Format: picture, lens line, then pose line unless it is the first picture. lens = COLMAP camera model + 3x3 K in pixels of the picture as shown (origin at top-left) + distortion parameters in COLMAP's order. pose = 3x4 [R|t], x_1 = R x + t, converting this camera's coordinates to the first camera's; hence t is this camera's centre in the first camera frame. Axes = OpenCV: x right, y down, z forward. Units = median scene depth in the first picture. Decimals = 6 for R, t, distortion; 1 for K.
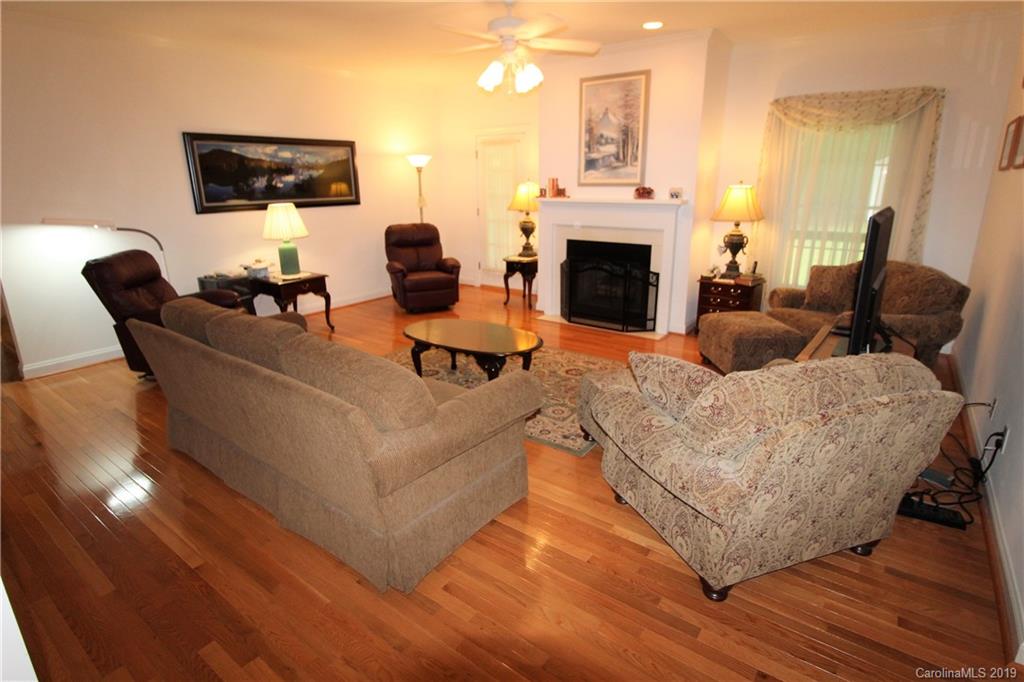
lens RADIAL K [[520.3, 0, 511.7], [0, 520.3, 331.7], [0, 0, 1]] dist [-0.001950, -0.008824]
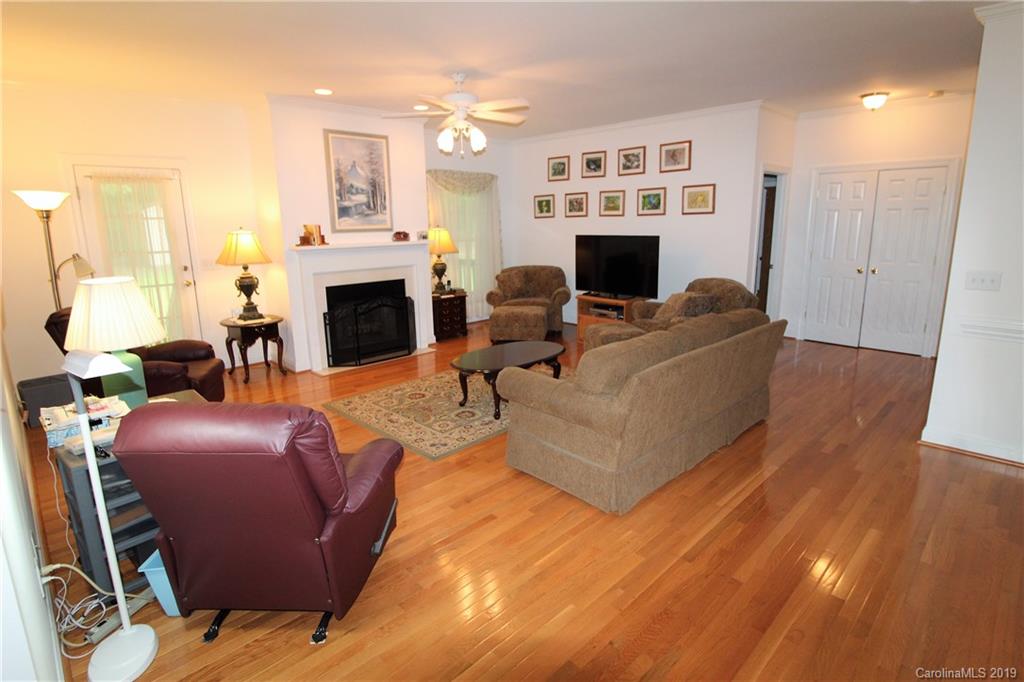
lens RADIAL K [[520.3, 0, 518.1], [0, 520.3, 340.7], [0, 0, 1]] dist [-0.001950, -0.008824]
pose [[0.153696, -0.221210, 0.963039, -0.876087], [0.289073, 0.942046, 0.170254, -0.159350], [-0.944888, 0.252222, 0.208735, 0.532880]]
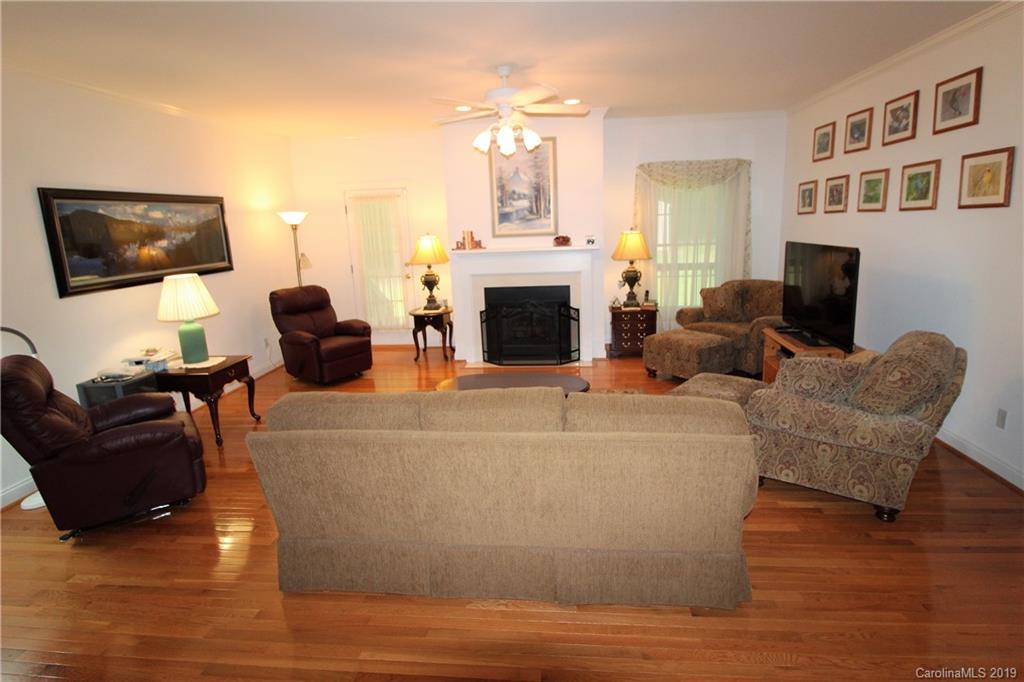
lens RADIAL K [[520.3, 0, 514.0], [0, 520.3, 336.1], [0, 0, 1]] dist [-0.001950, -0.008824]
pose [[0.859949, -0.135200, 0.492147, -0.408339], [0.174806, 0.983976, -0.035133, -0.038362], [-0.479511, 0.116243, 0.869803, 0.079262]]
